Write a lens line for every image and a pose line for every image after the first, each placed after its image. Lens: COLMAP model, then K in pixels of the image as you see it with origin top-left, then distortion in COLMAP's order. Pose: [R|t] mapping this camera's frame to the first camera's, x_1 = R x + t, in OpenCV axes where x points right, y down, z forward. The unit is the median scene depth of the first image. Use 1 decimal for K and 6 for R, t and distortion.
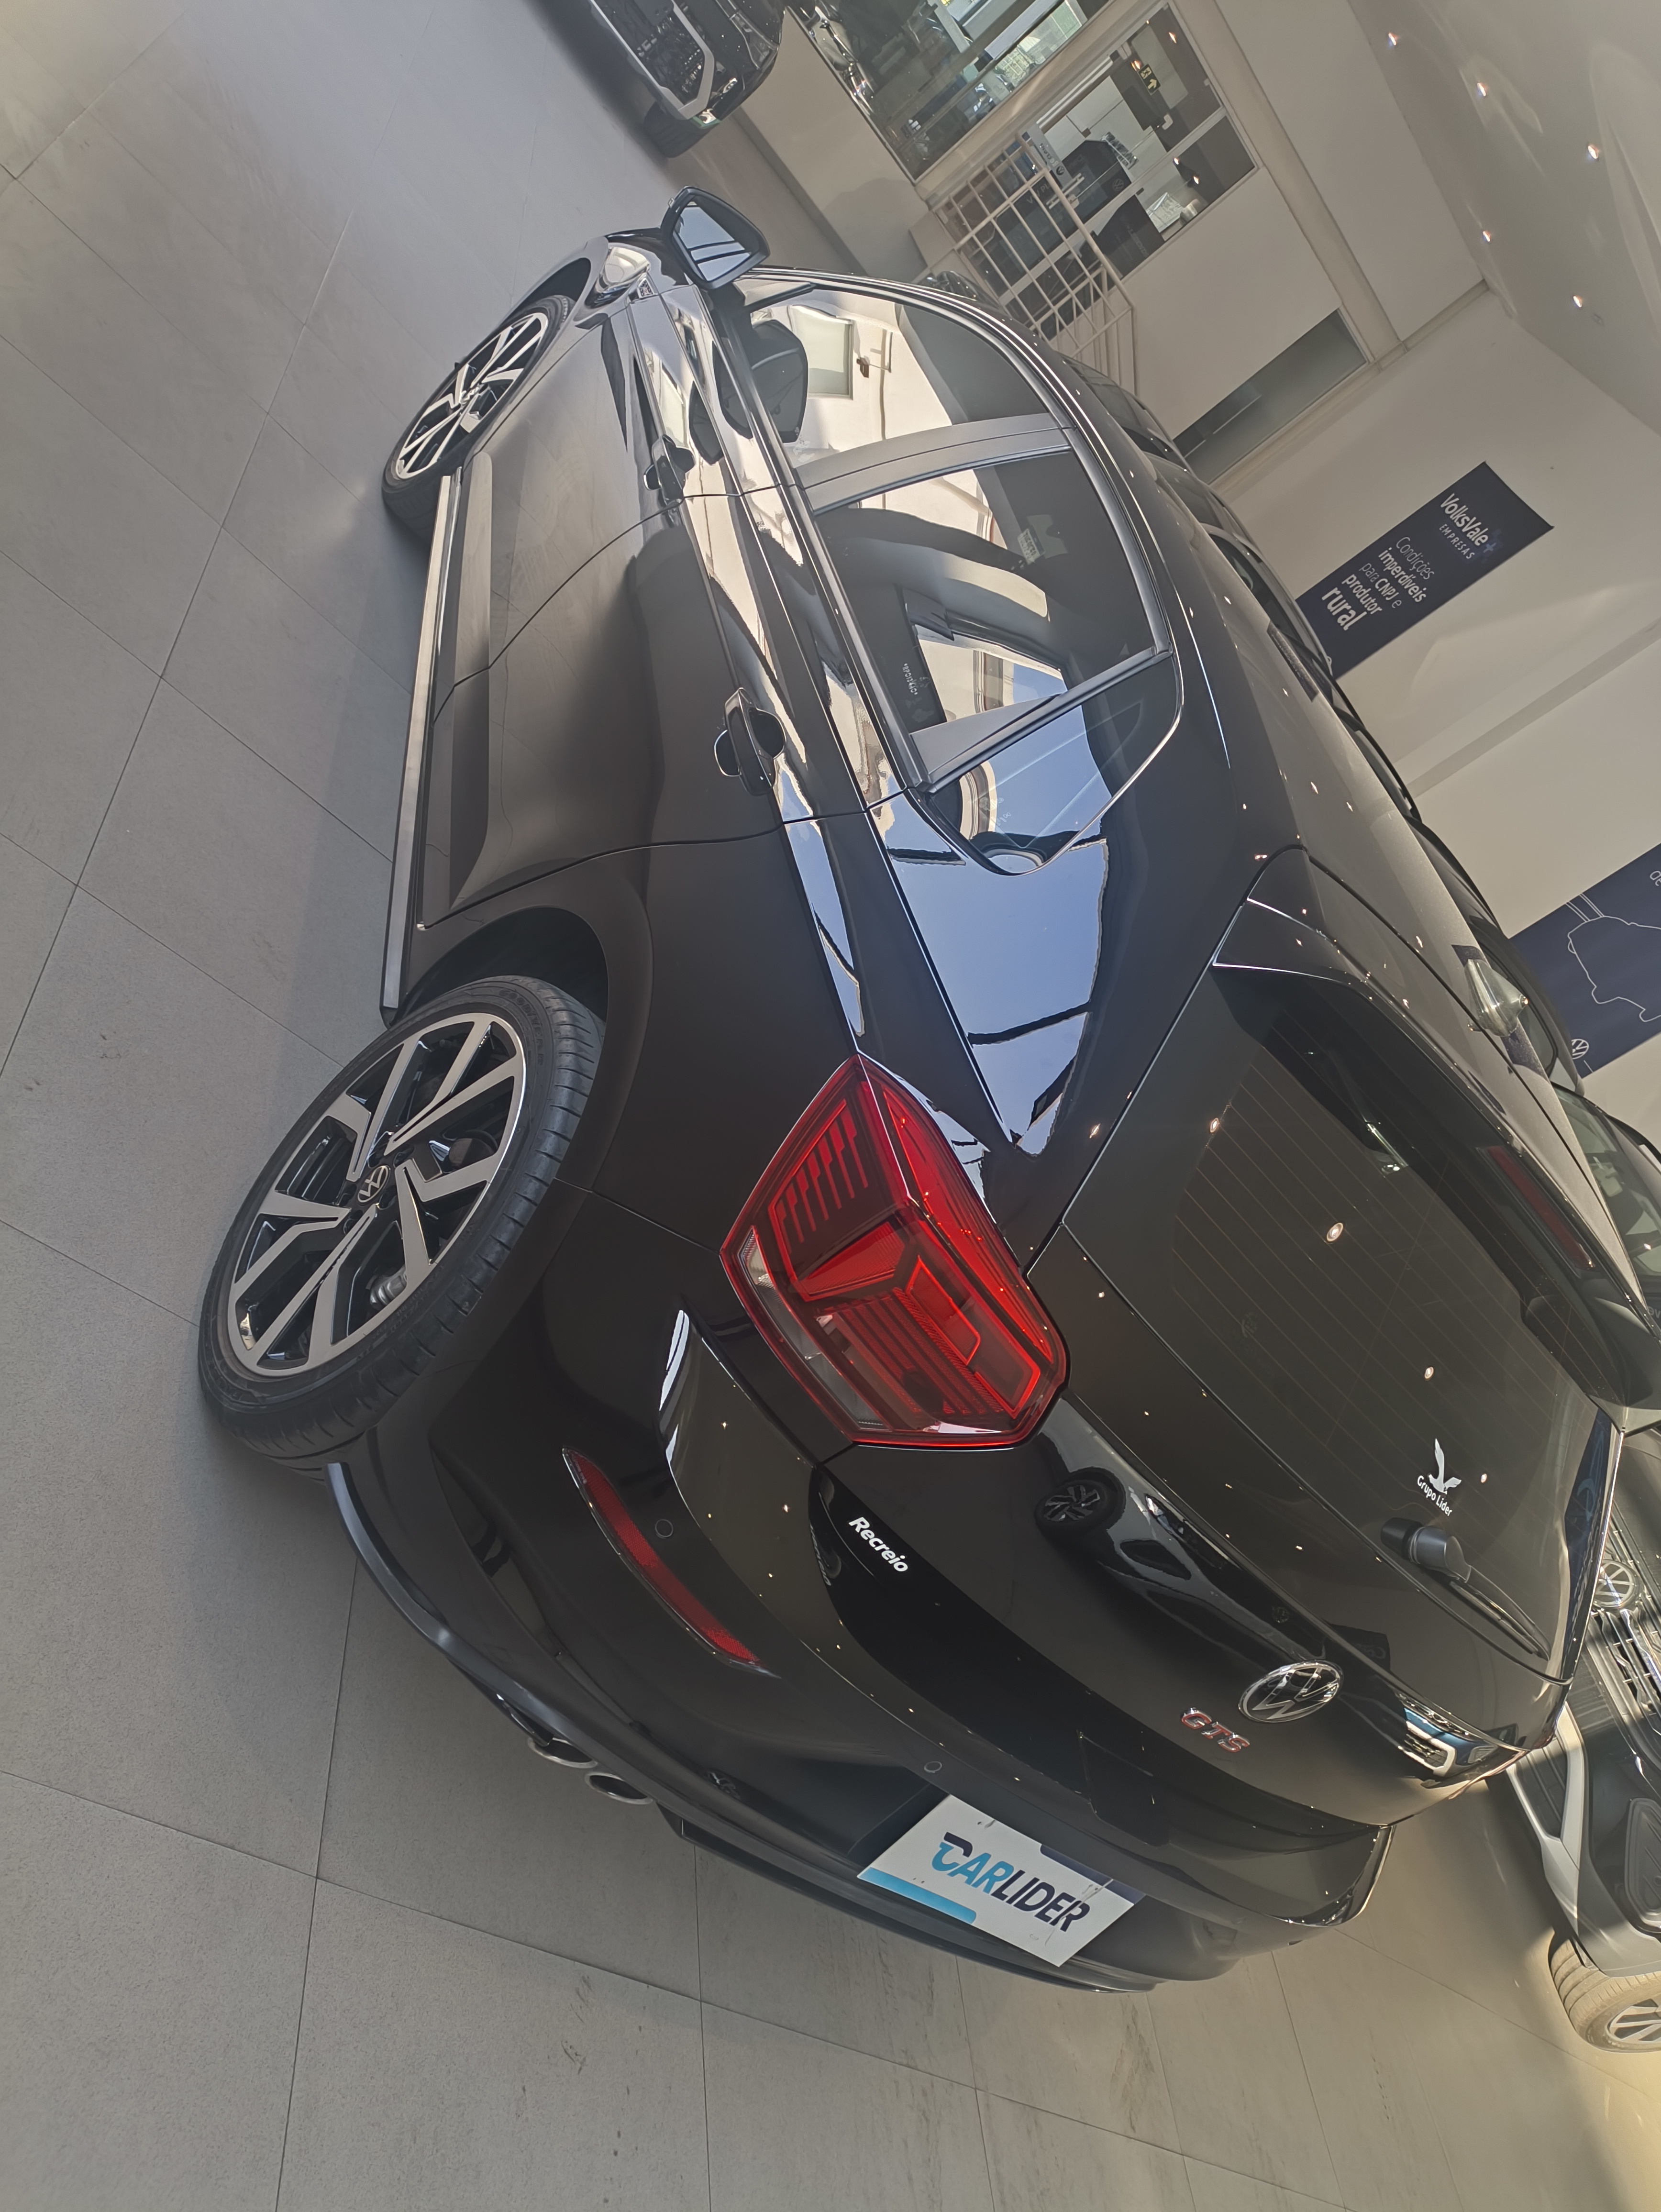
lens RADIAL K [[1645.3, 0, 833.2], [0, 1645.3, 1117.9], [0, 0, 1]] dist [-0.012904, -0.001586]
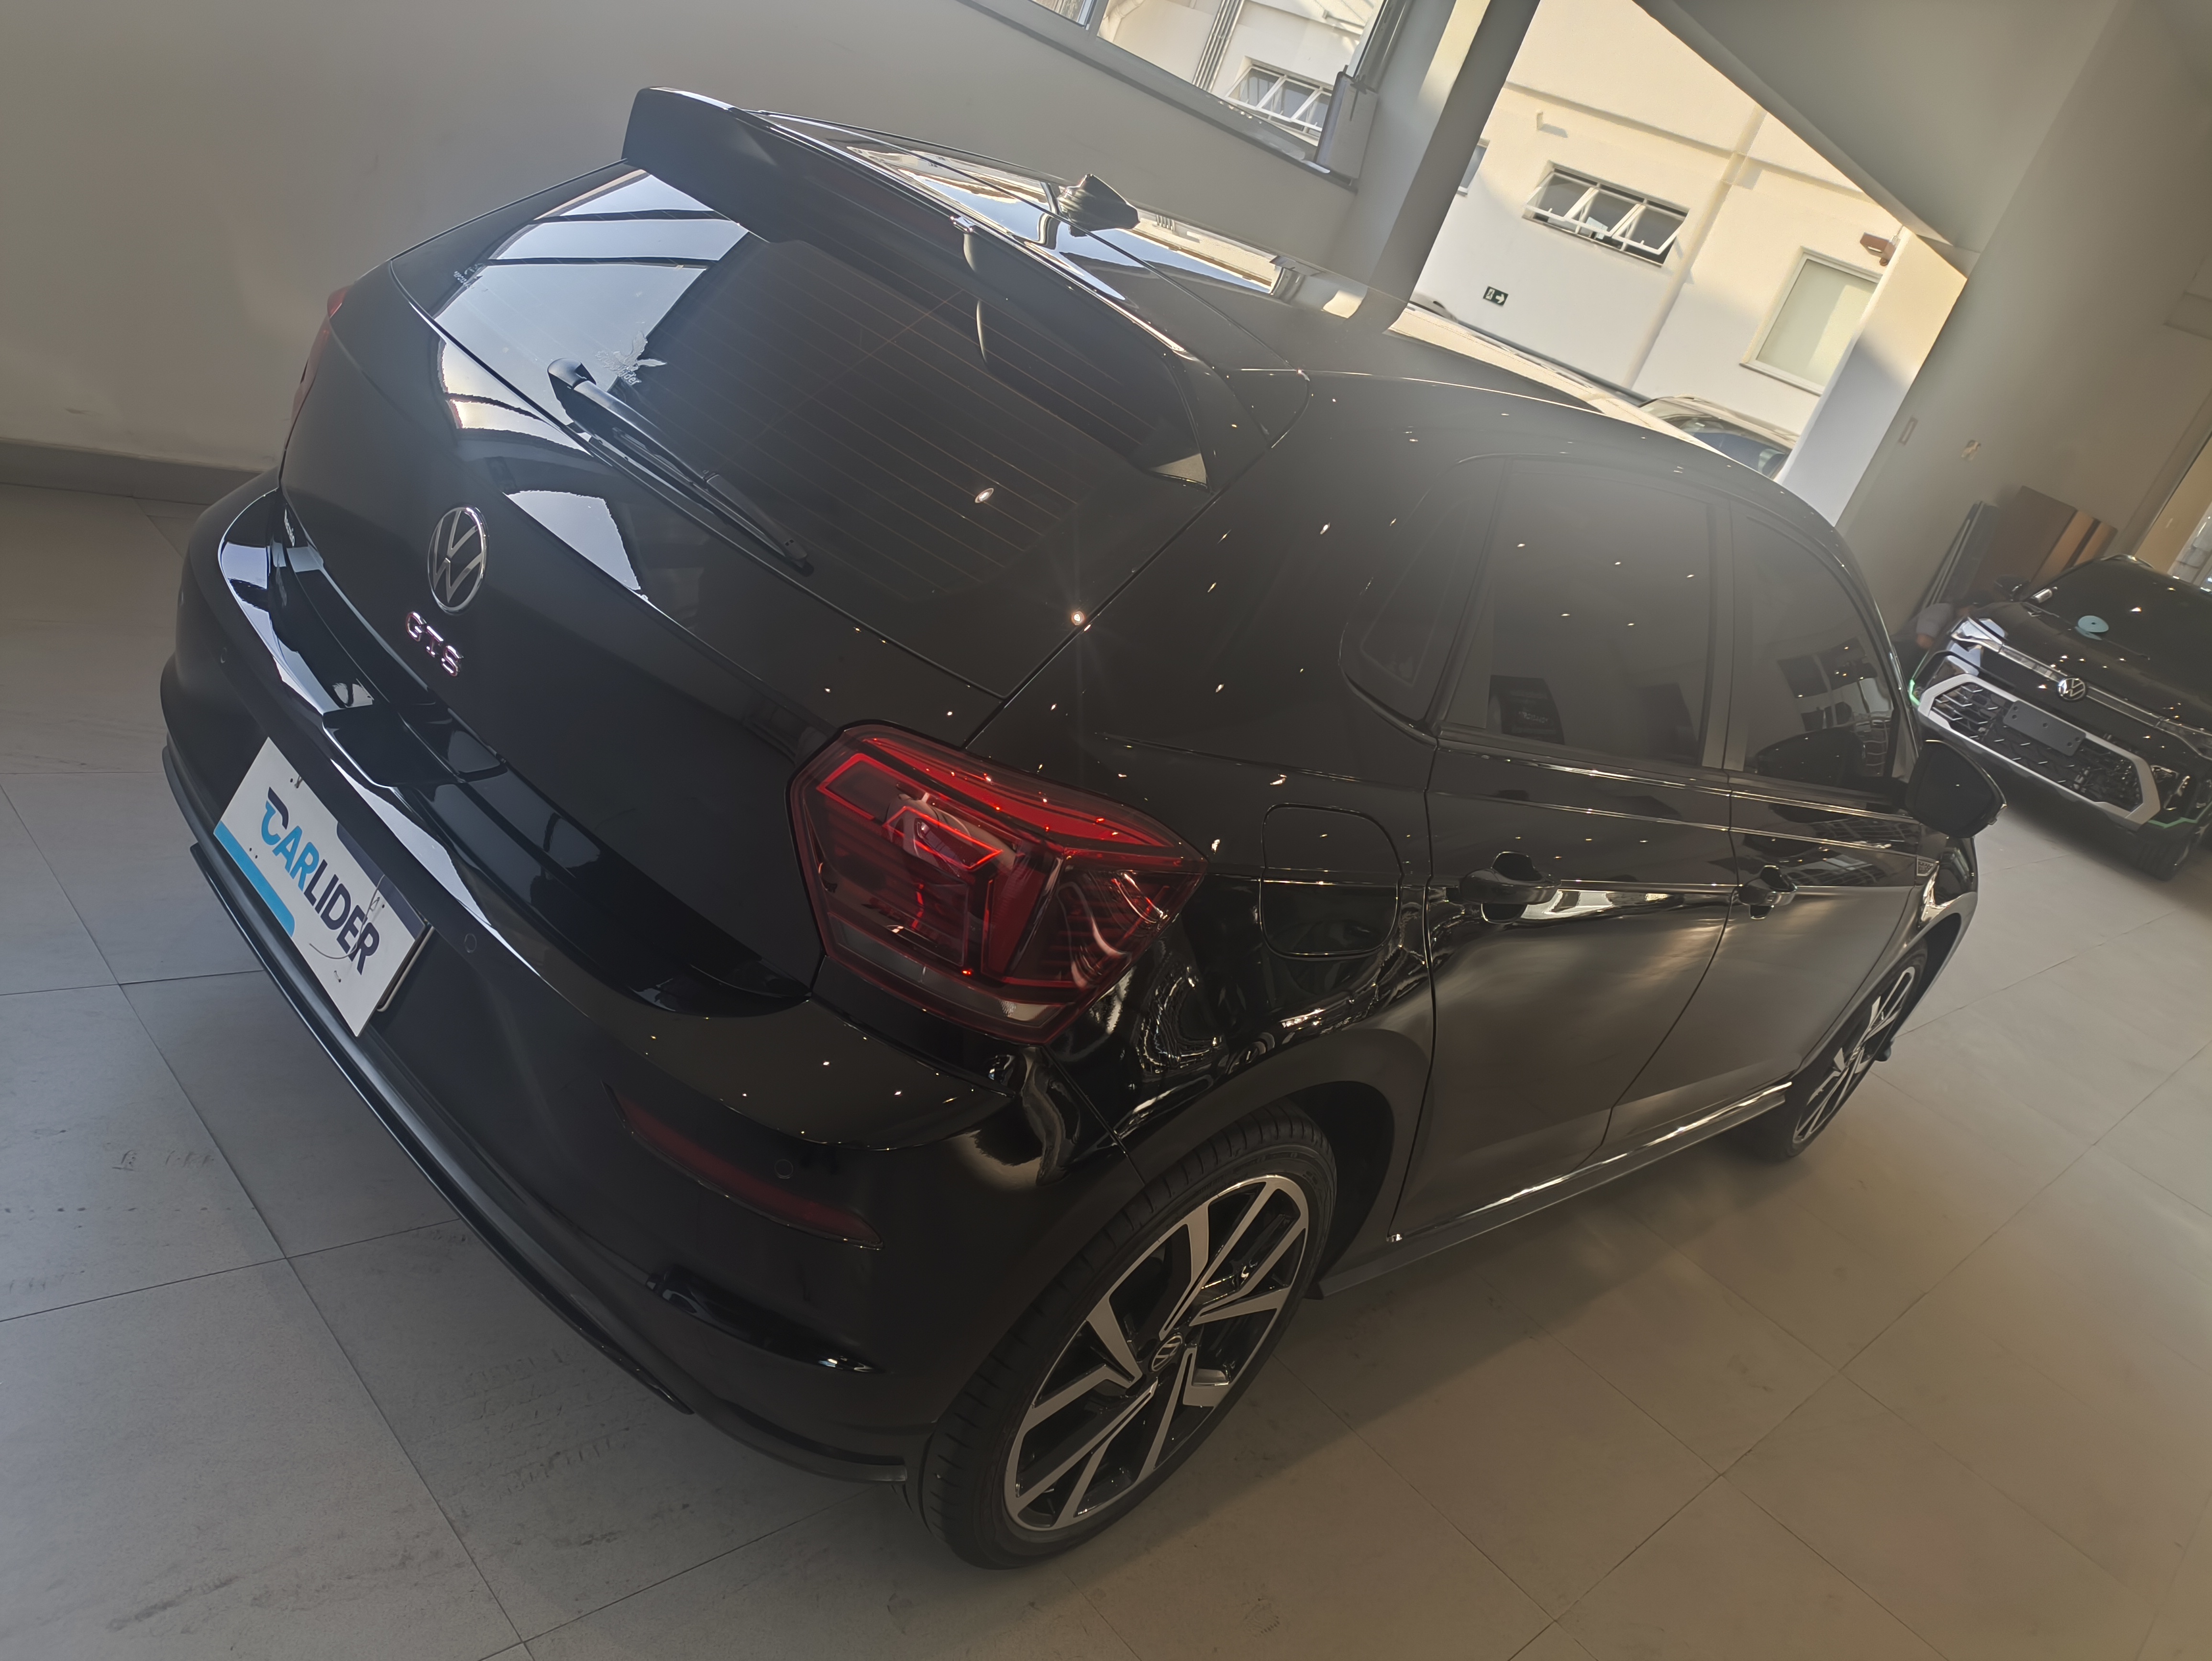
lens RADIAL K [[1608.0, 0, 1171.3], [0, 1608.0, 839.5], [0, 0, 1]] dist [0.034306, -0.051573]
pose [[0.648939, -0.341317, -0.679986, 0.988380], [-0.253460, 0.745700, -0.616189, 0.825180], [0.717381, 0.572219, 0.397404, 0.881588]]
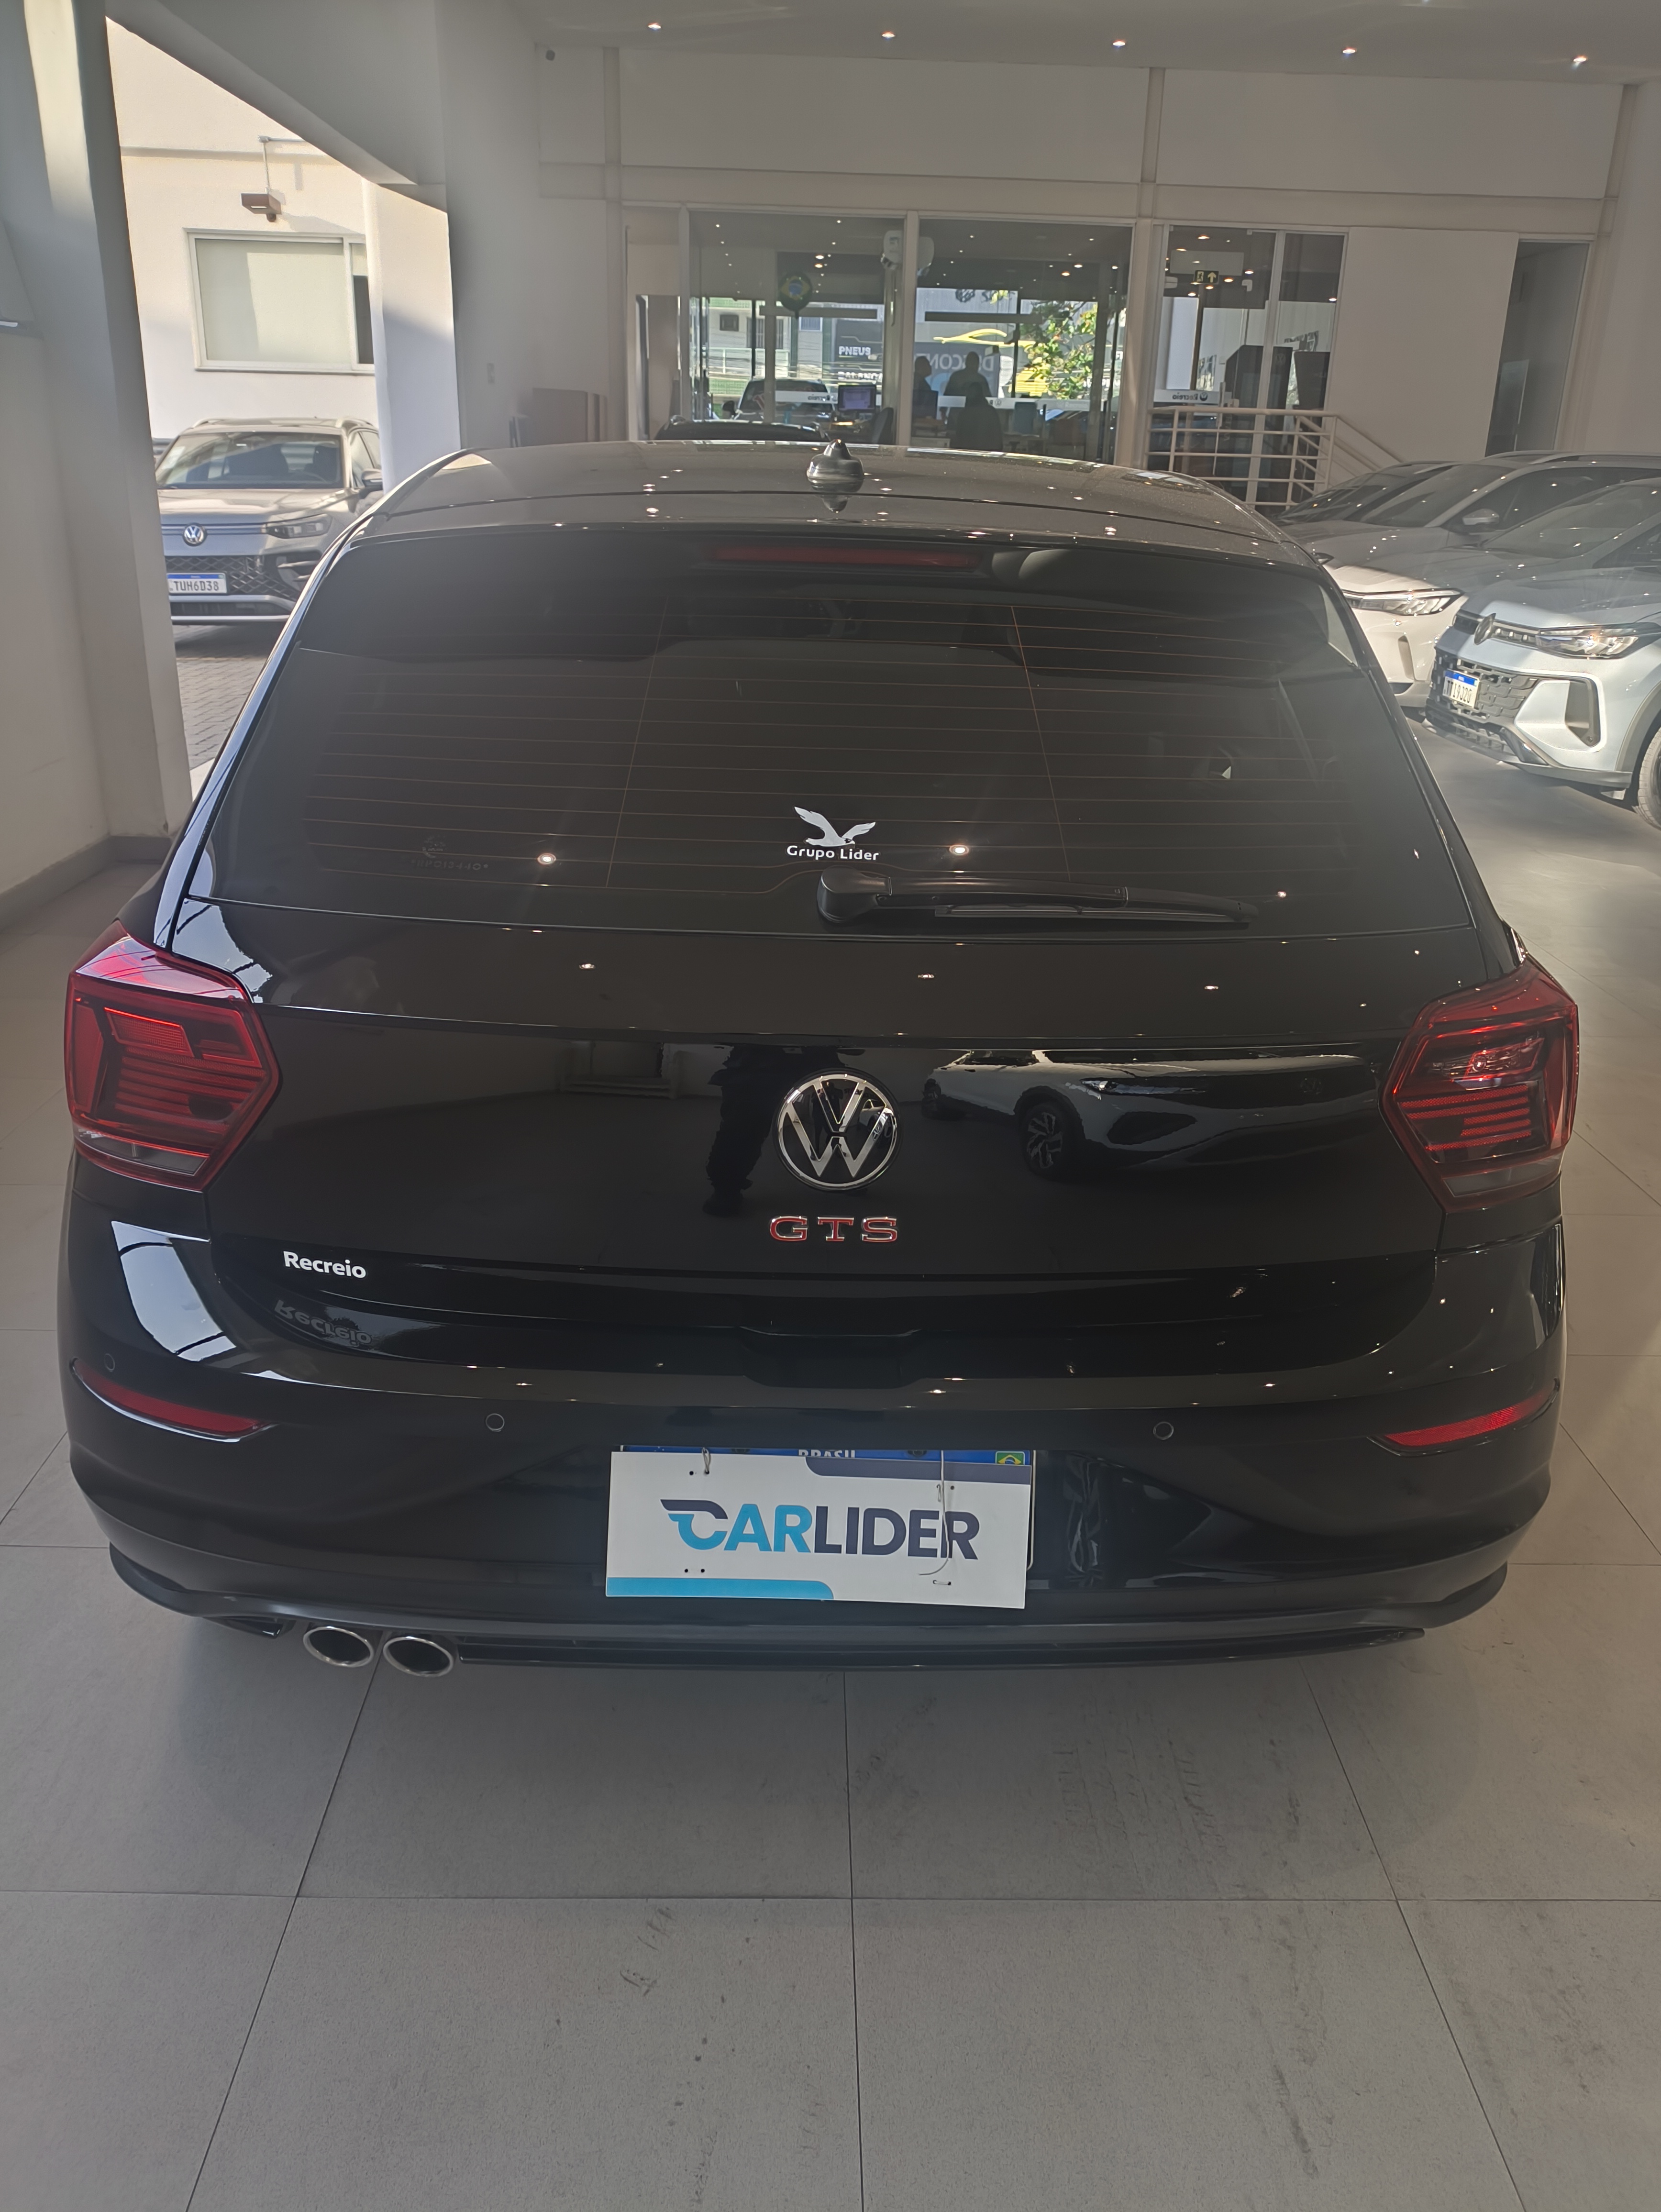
lens RADIAL K [[1658.2, 0, 827.2], [0, 1658.2, 1099.4], [0, 0, 1]] dist [0.001361, -0.006460]
pose [[0.650621, -0.668822, -0.359680, 0.516350], [0.523996, 0.738204, -0.424833, 0.608425], [0.549654, 0.087934, 0.830751, 0.242026]]
